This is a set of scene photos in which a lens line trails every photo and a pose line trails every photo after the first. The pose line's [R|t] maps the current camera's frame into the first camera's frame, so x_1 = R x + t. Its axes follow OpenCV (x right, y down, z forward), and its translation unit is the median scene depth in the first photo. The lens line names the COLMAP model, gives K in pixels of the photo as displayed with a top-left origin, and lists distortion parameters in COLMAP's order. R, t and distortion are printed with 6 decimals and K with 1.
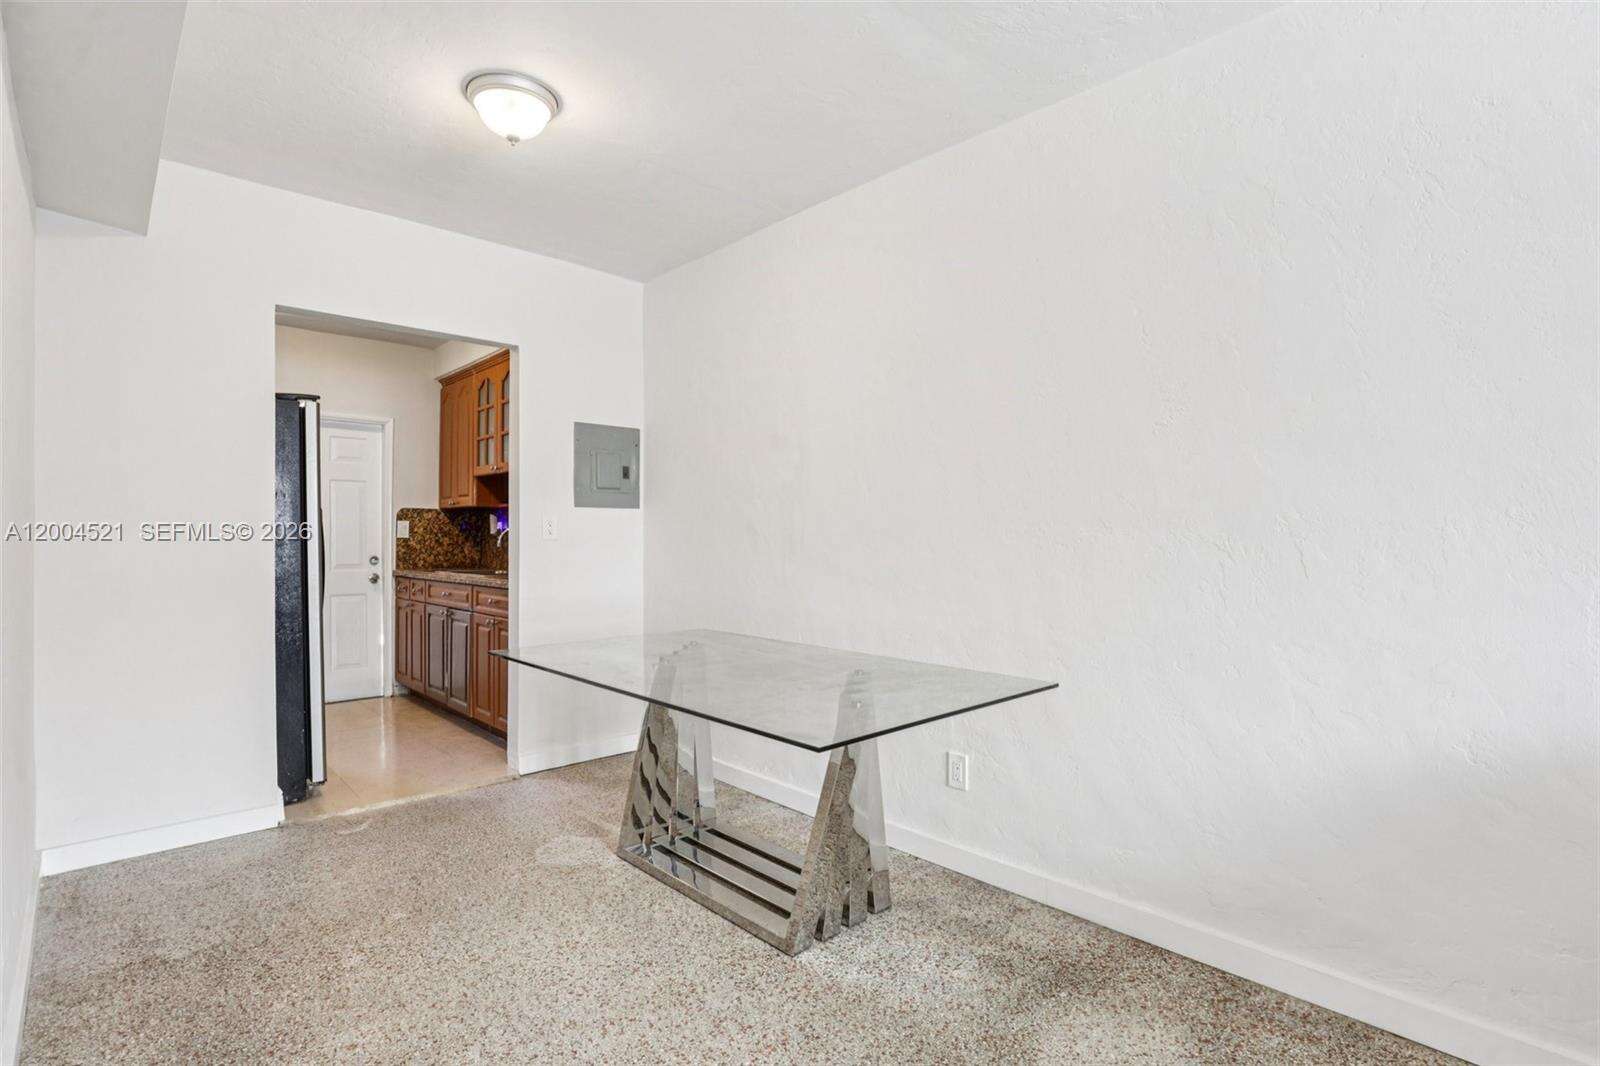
lens RADIAL K [[765.3, 0, 807.4], [0, 765.3, 535.4], [0, 0, 1]] dist [-0.028759, 0.000093]
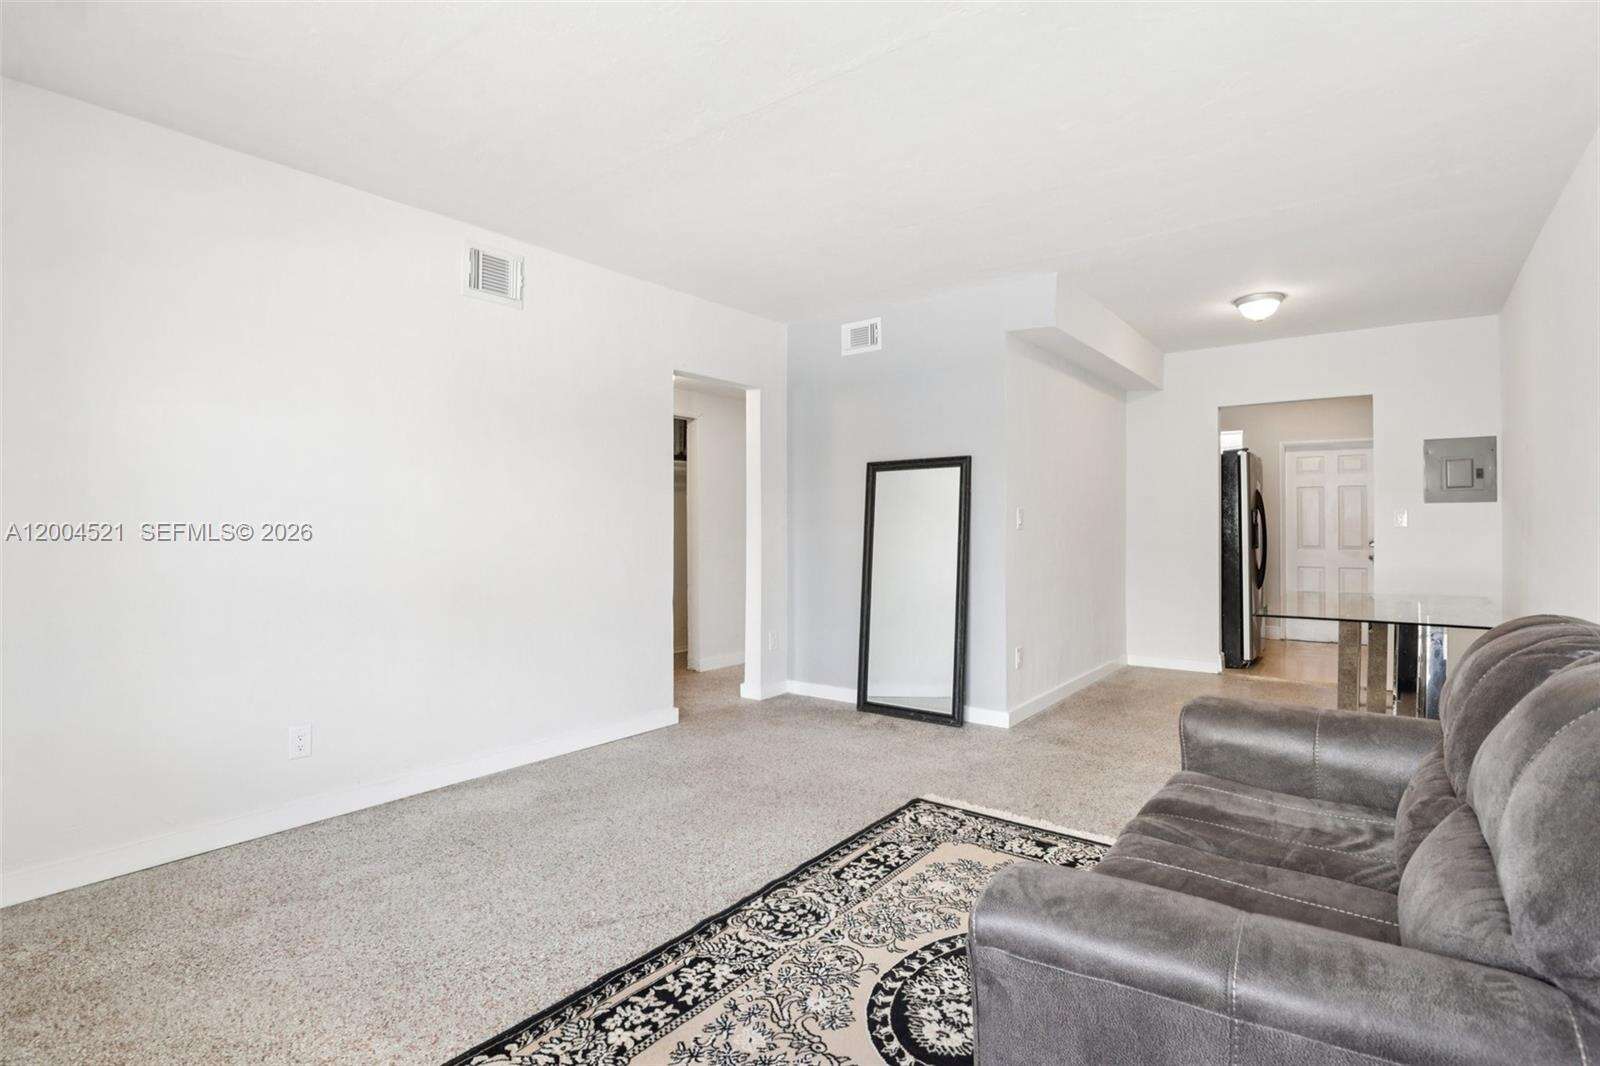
lens RADIAL K [[765.3, 0, 807.4], [0, 765.3, 535.4], [0, 0, 1]] dist [-0.028759, 0.000093]
pose [[0.154815, 0.009692, -0.987896, 0.642717], [-0.000336, 0.999952, 0.009757, 0.005227], [0.987943, -0.001178, 0.154811, -0.210278]]
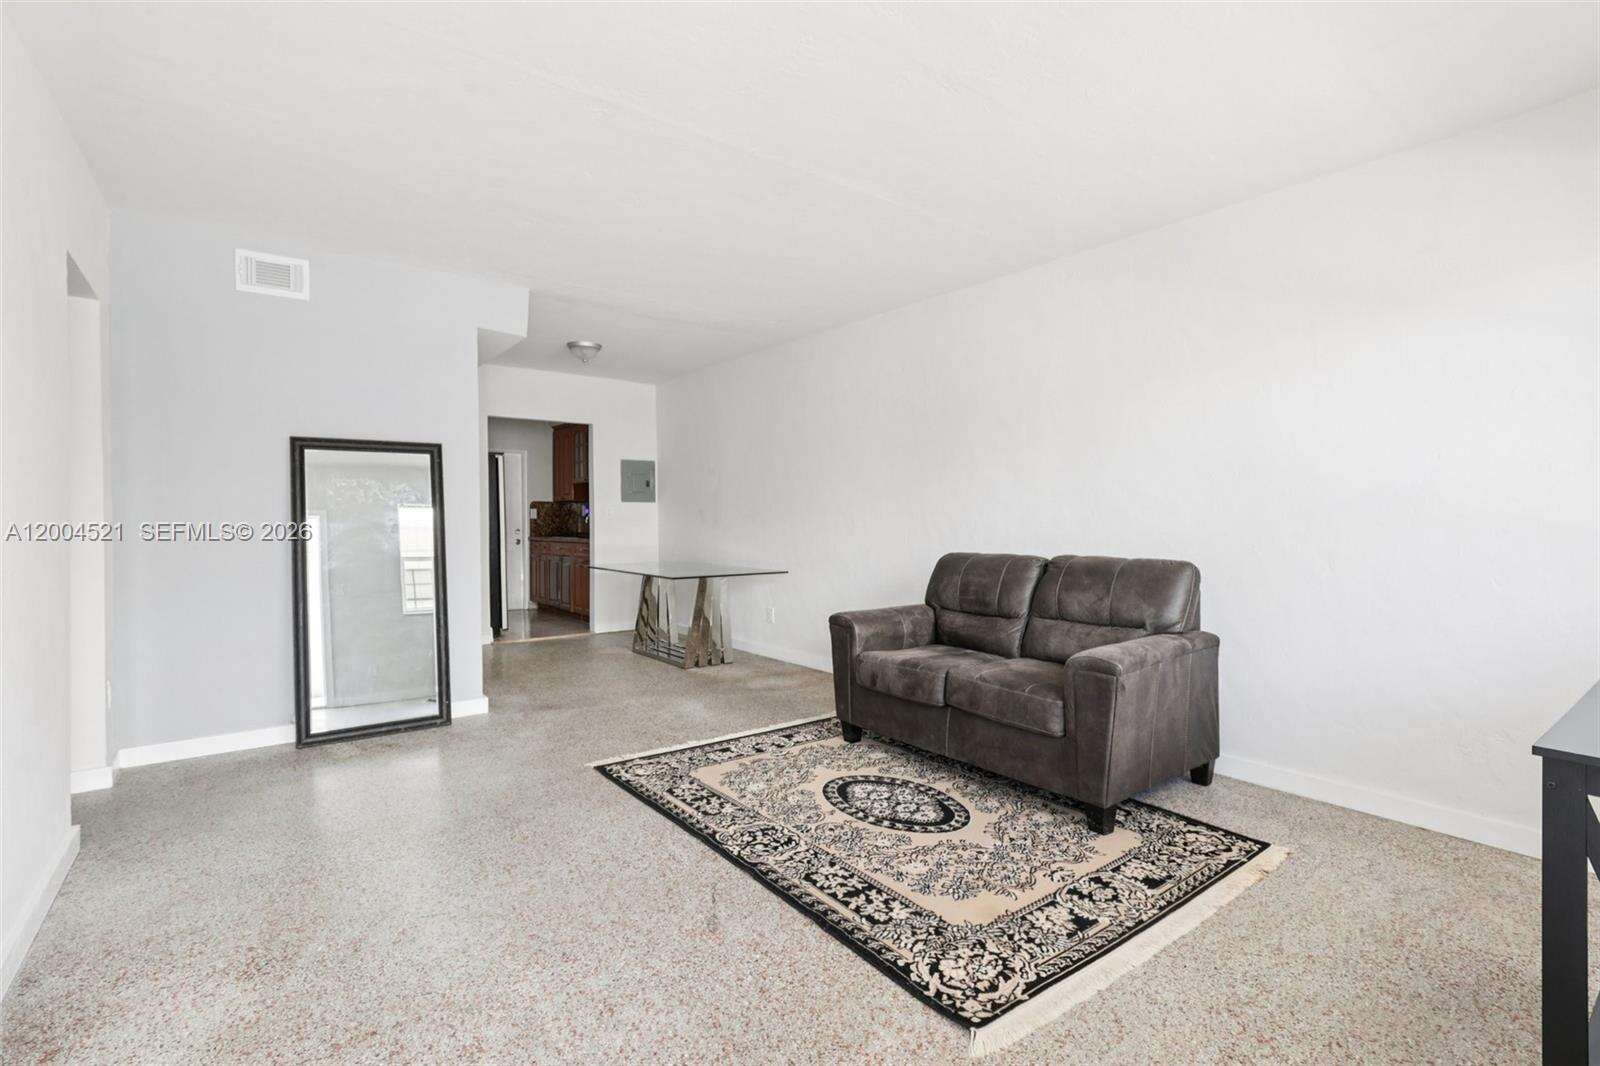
lens RADIAL K [[741.2, 0, 801.4], [0, 741.2, 522.2], [0, 0, 1]] dist [-0.007135, -0.000006]
pose [[0.993200, -0.002835, -0.116386, 0.295687], [0.003388, 0.999984, 0.004559, 0.006508], [0.116371, -0.004922, 0.993194, -0.663415]]
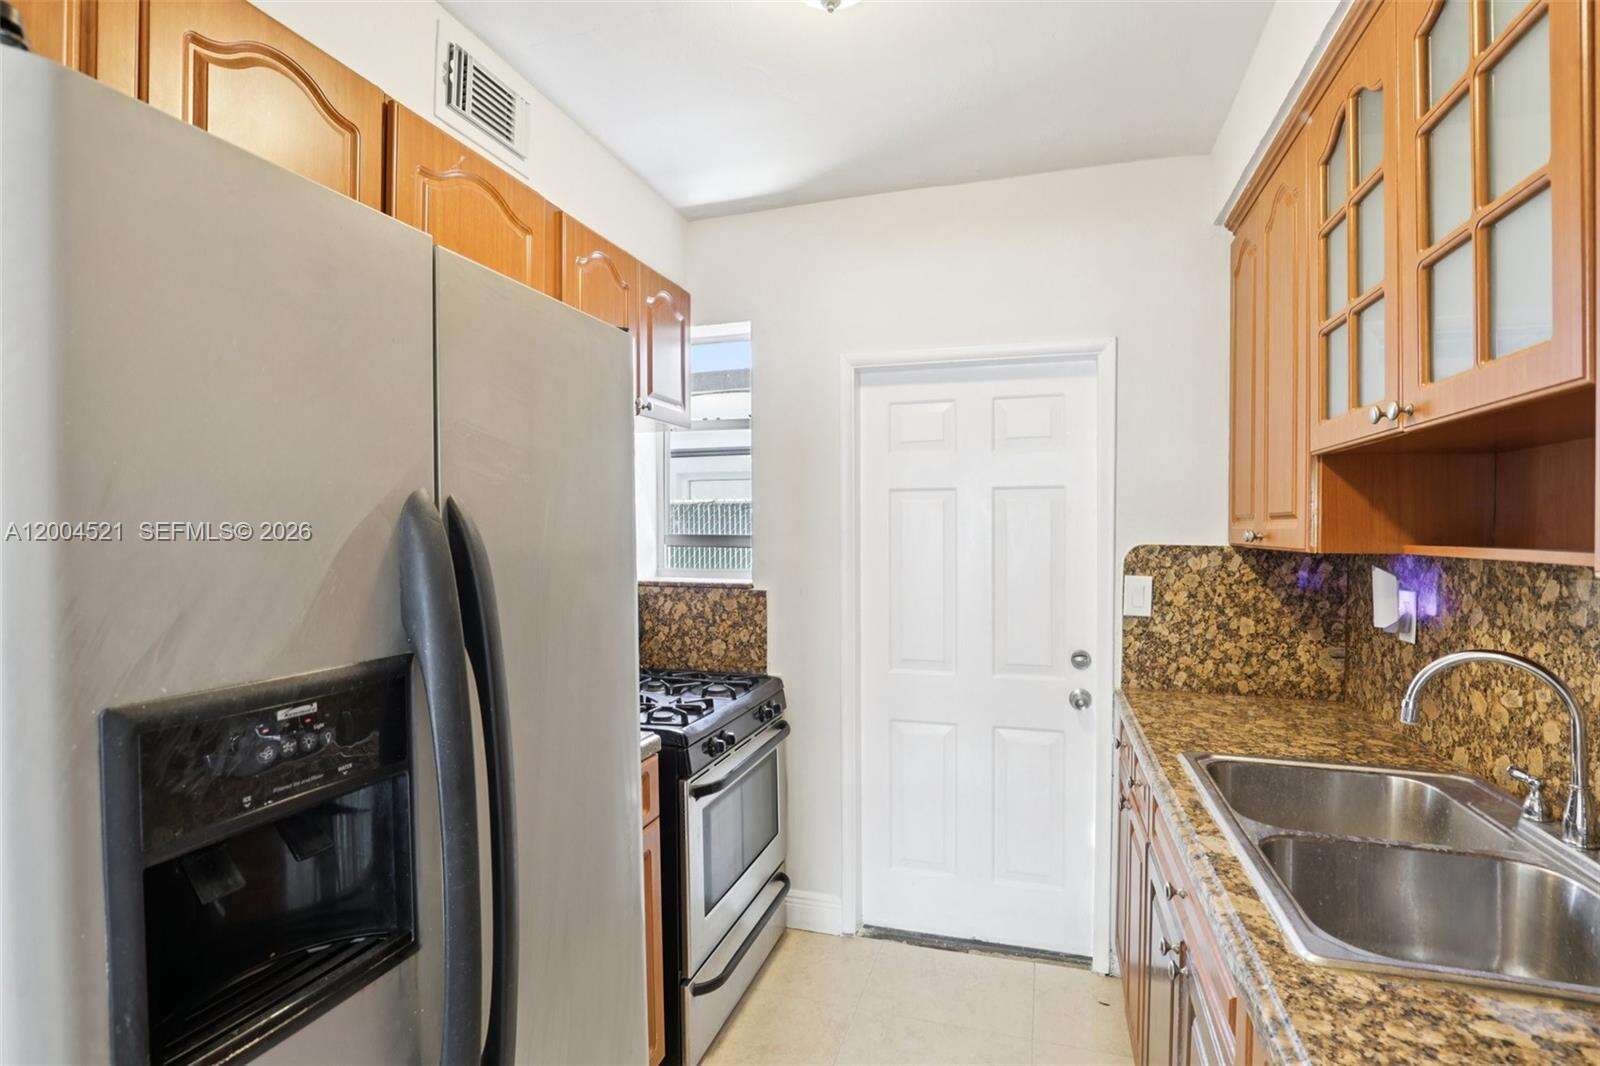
lens RADIAL K [[749.8, 0, 817.2], [0, 749.8, 538.2], [0, 0, 1]] dist [-0.020952, 0.001507]
pose [[0.499158, 0.010174, -0.866451, -0.287836], [0.000348, 0.999929, 0.011943, -0.049648], [0.866511, -0.006263, 0.499119, 0.701505]]
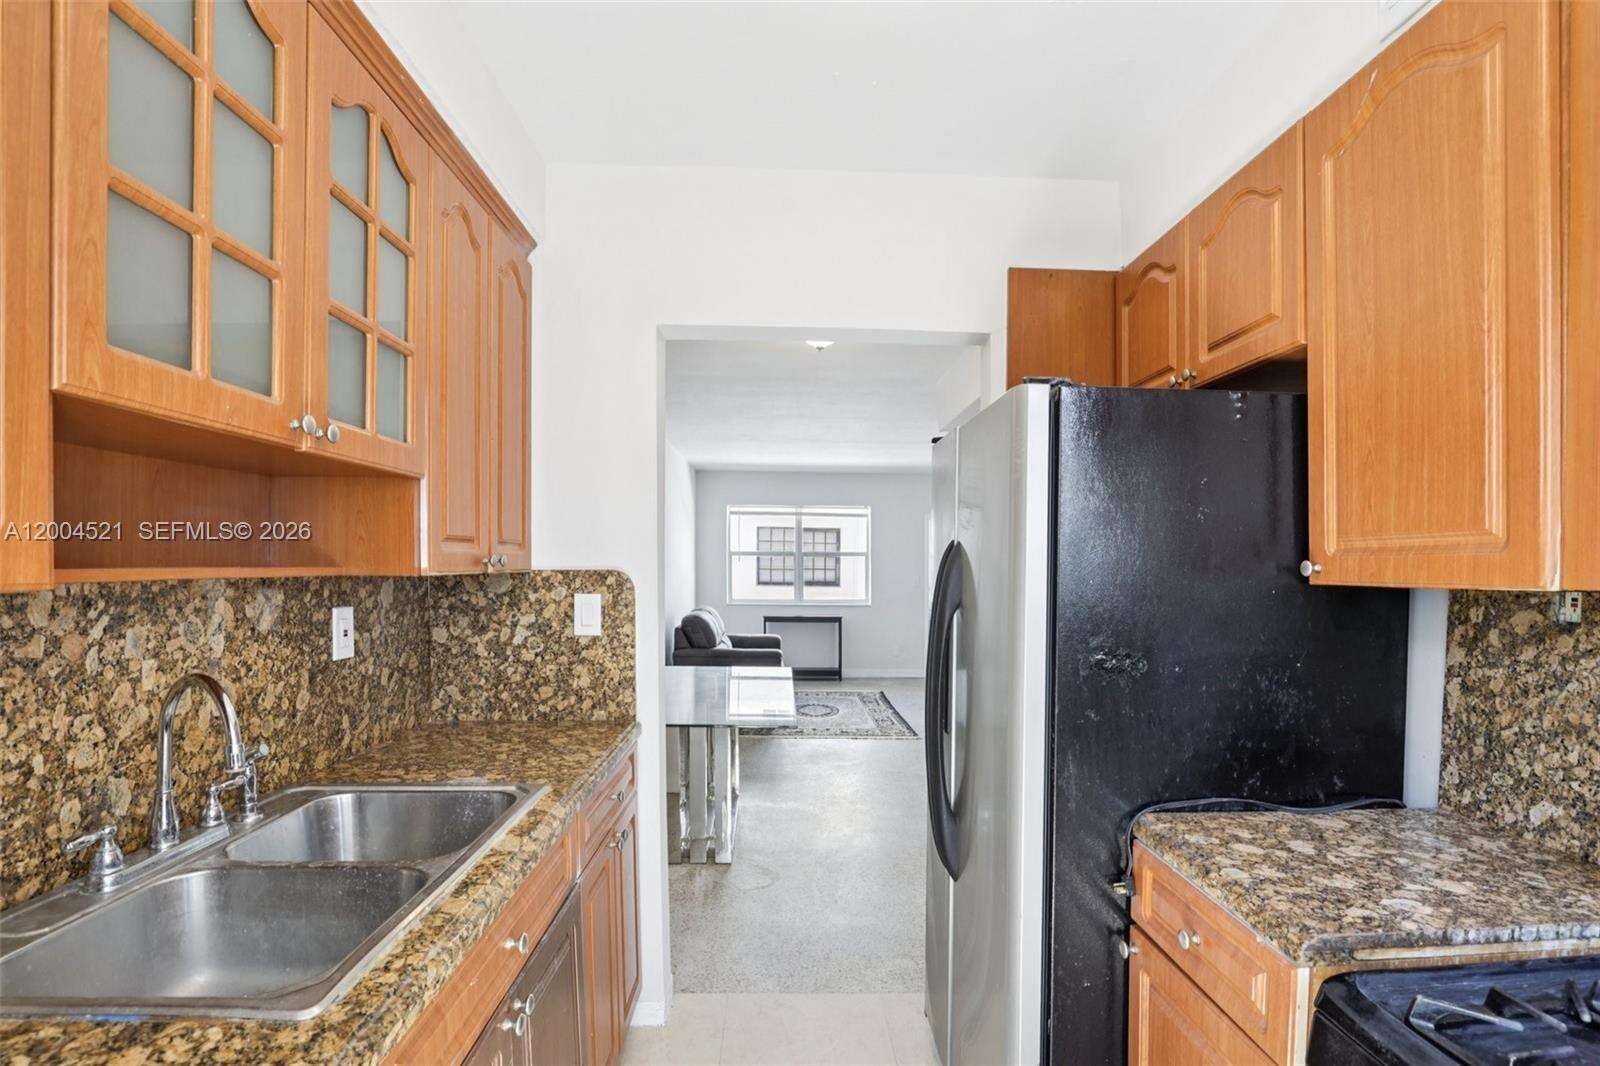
lens RADIAL K [[799.1, 0, 802.7], [0, 799.1, 568.4], [0, 0, 1]] dist [-0.022333, 0.000322]
pose [[-0.745160, -0.004538, 0.666870, -0.685499], [-0.001106, 0.999984, 0.005570, -0.044331], [-0.666885, 0.003413, -0.745153, 1.065960]]
